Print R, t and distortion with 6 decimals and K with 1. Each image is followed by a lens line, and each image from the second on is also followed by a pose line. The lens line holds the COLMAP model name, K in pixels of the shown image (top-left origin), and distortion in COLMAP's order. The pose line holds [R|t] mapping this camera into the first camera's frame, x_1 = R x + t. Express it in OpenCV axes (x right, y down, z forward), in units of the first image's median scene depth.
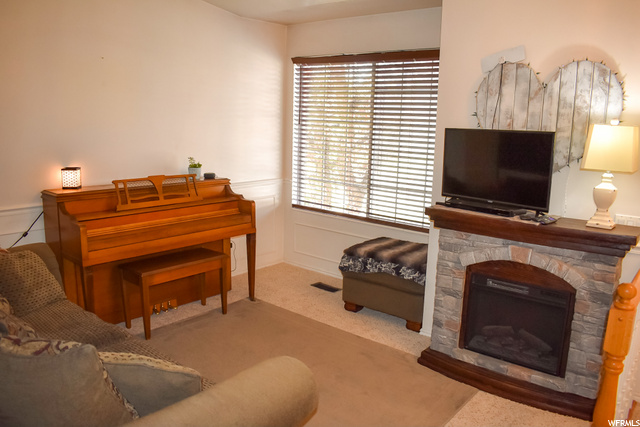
lens RADIAL K [[499.2, 0, 320.0], [0, 499.2, 213.5], [0, 0, 1]] dist [-0.095207, 0.013458]
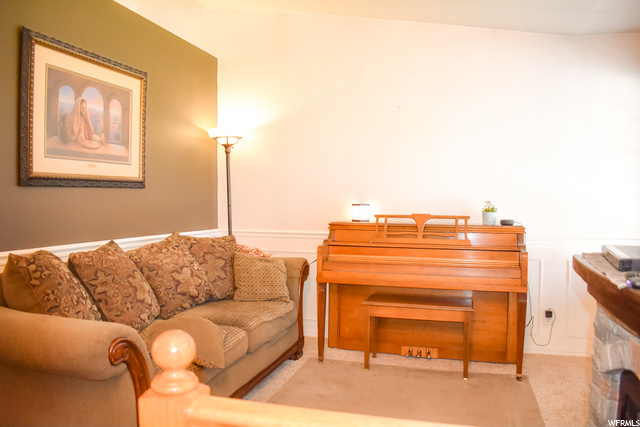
lens RADIAL K [[499.2, 0, 320.0], [0, 499.2, 213.5], [0, 0, 1]] dist [-0.095207, 0.013458]
pose [[0.390968, -0.002238, -0.920402, 0.531146], [-0.163797, 0.983865, -0.071970, 0.028547], [0.905712, 0.178897, 0.384293, 0.451822]]
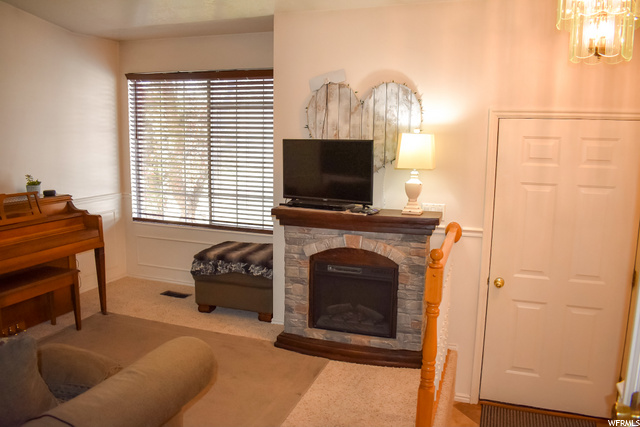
lens RADIAL K [[499.2, 0, 320.0], [0, 499.2, 213.5], [0, 0, 1]] dist [-0.095207, 0.013458]
pose [[0.934338, -0.065161, 0.350379, -0.074559], [0.073631, 0.997226, -0.010891, 0.017308], [-0.348698, 0.035974, 0.936545, -0.098980]]
